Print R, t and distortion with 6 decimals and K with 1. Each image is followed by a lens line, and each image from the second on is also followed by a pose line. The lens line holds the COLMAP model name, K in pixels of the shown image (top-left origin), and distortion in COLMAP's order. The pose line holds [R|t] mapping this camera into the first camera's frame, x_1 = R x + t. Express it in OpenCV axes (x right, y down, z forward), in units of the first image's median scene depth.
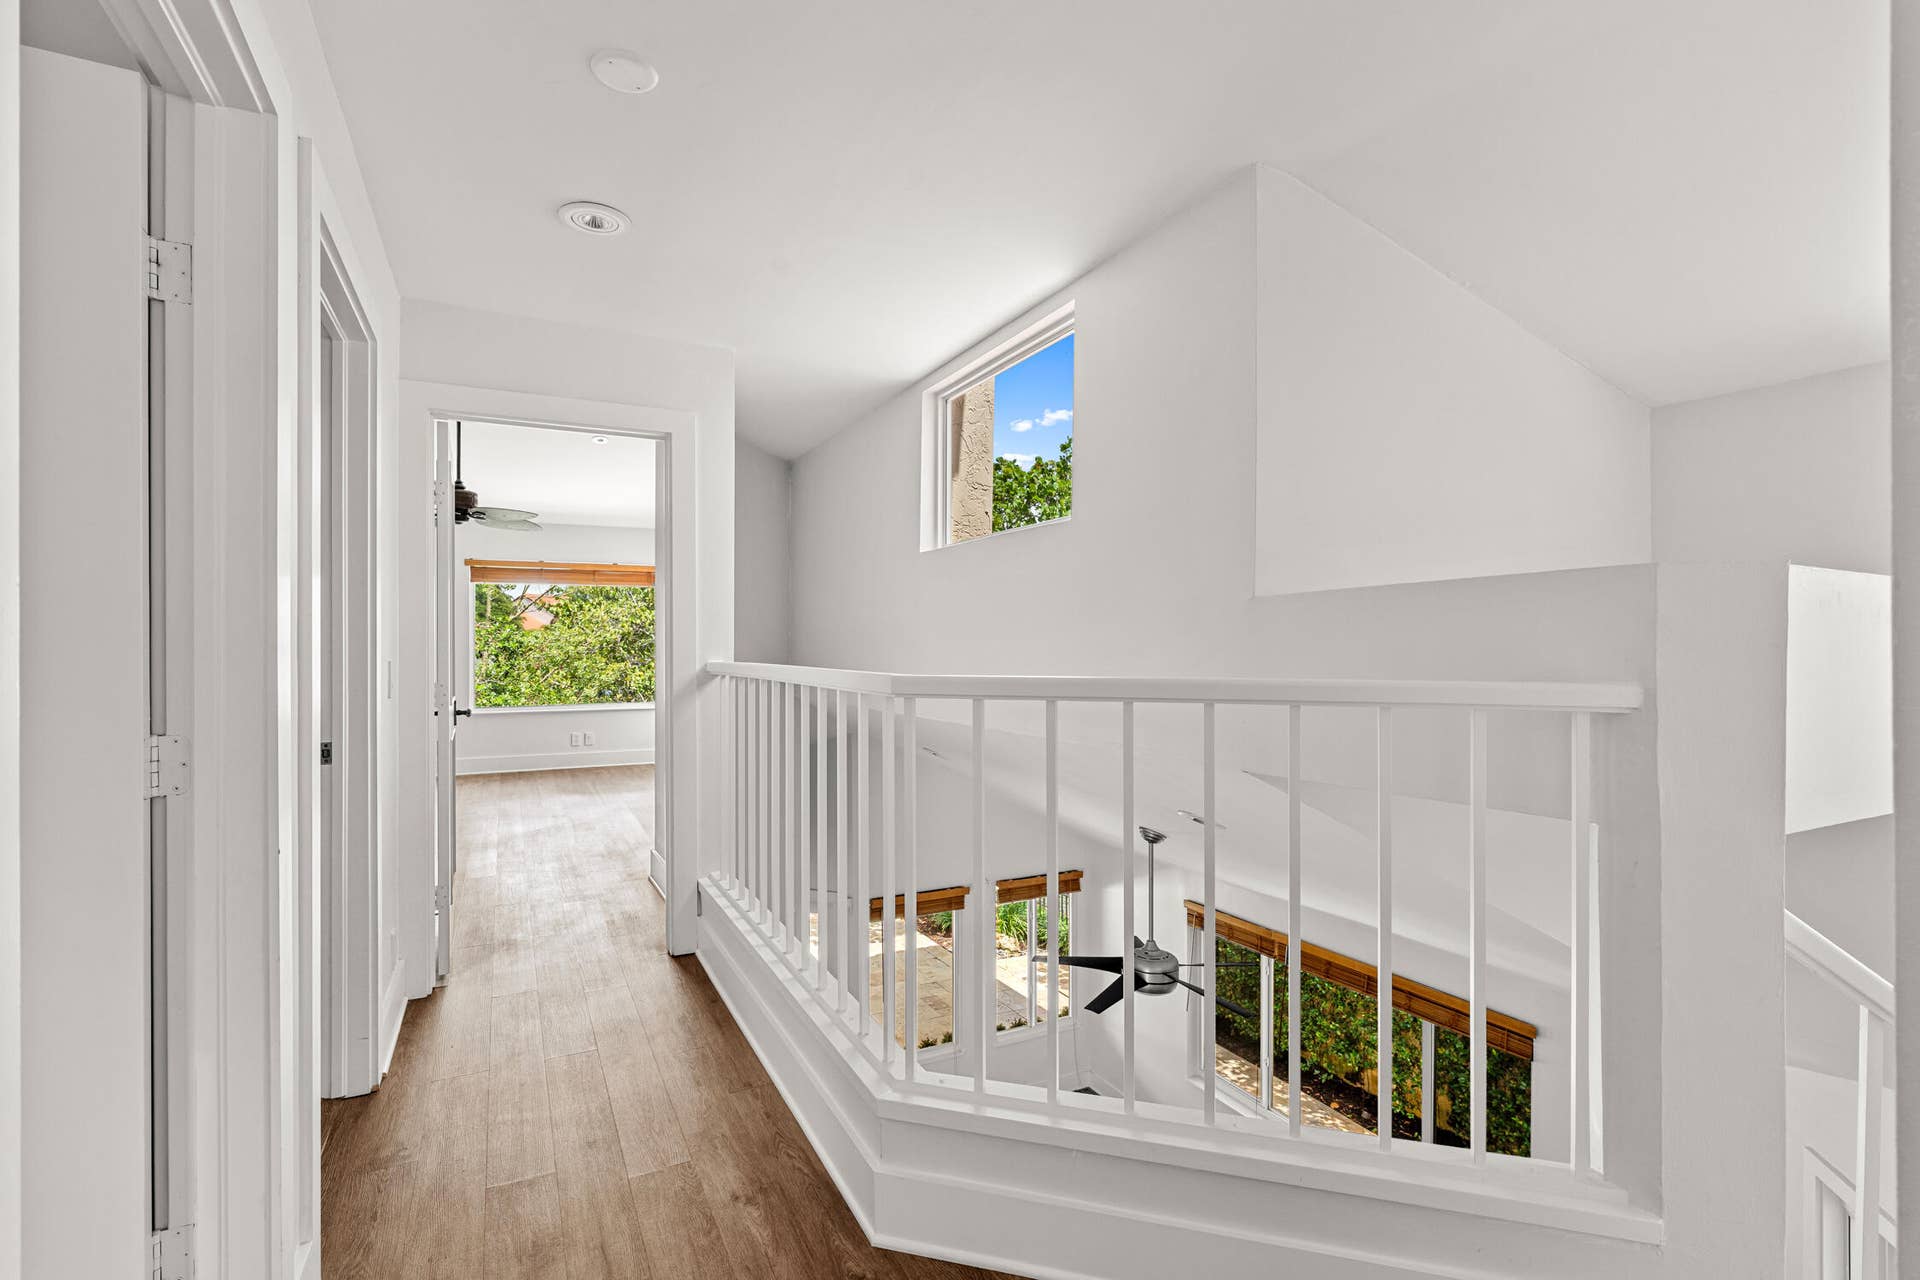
lens RADIAL K [[875.3, 0, 956.3], [0, 875.3, 643.0], [0, 0, 1]] dist [-0.001216, -0.000064]
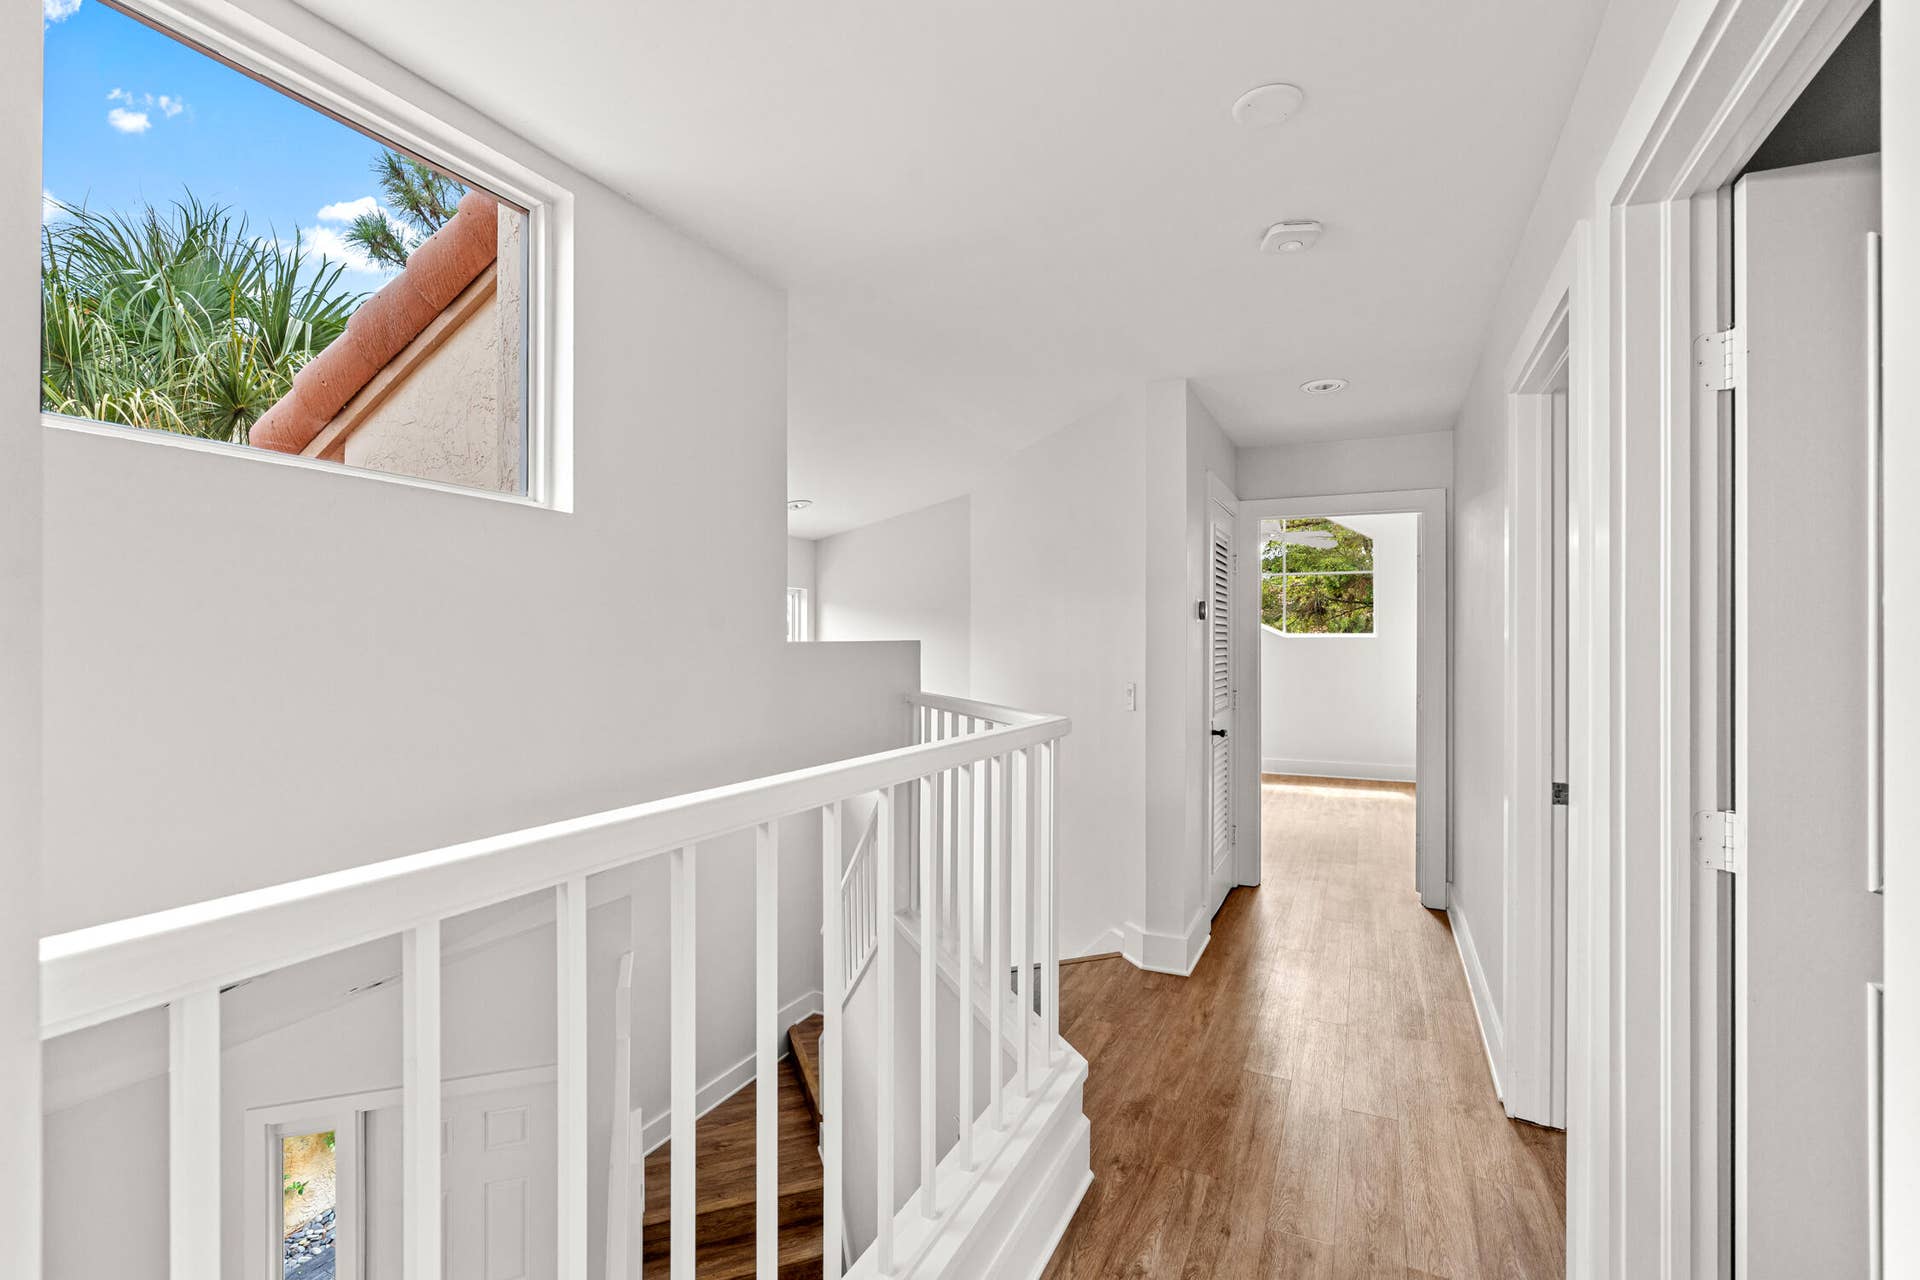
lens RADIAL K [[875.3, 0, 956.9], [0, 875.3, 641.1], [0, 0, 1]] dist [-0.001216, -0.000064]
pose [[-0.600046, 0.000406, 0.799965, -0.943494], [-0.000077, 1.000000, -0.000565, -0.064841], [-0.799965, -0.000401, -0.600046, 1.848908]]
